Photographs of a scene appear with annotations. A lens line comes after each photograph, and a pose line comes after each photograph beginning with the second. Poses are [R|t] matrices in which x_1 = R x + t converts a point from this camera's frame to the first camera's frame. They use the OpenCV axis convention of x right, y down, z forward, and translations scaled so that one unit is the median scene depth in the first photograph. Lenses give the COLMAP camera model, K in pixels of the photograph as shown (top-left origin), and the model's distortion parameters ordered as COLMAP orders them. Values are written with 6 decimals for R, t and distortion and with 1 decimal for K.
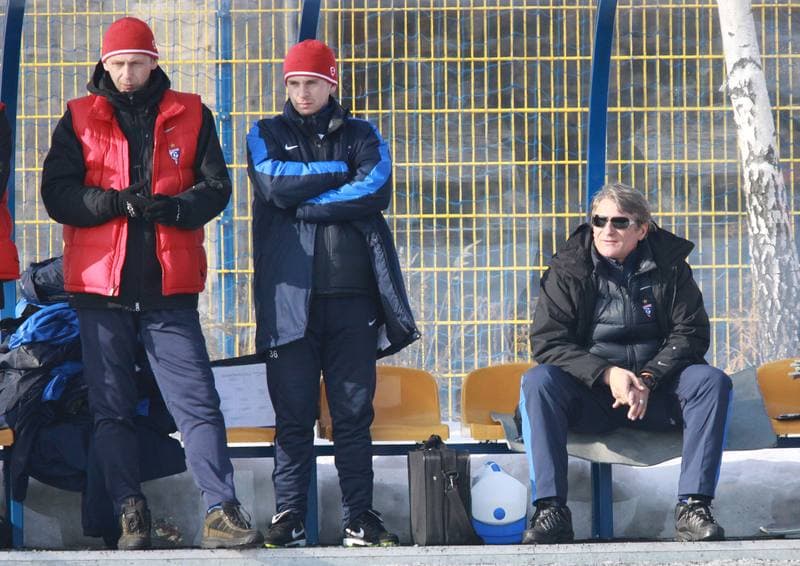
lens RADIAL K [[323.2, 0, 399.8], [0, 323.2, 277.2], [0, 0, 1]] dist [-0.002073, 0.000373]
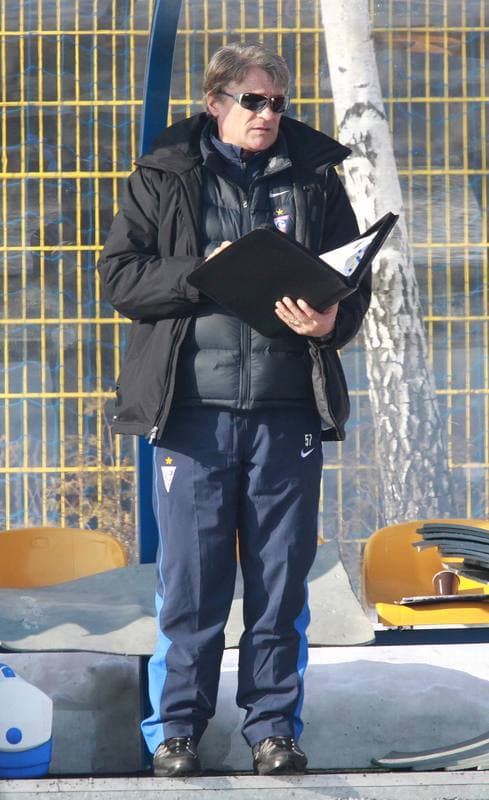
lens RADIAL K [[445.8, 0, 244.6], [0, 445.8, 402.8], [0, 0, 1]] dist [-0.004835, 0.003140]
pose [[1.000000, 0.000291, 0.000913, 0.810339], [-0.000293, 0.999998, 0.002044, -0.013300], [-0.000912, -0.002045, 0.999997, 0.007216]]
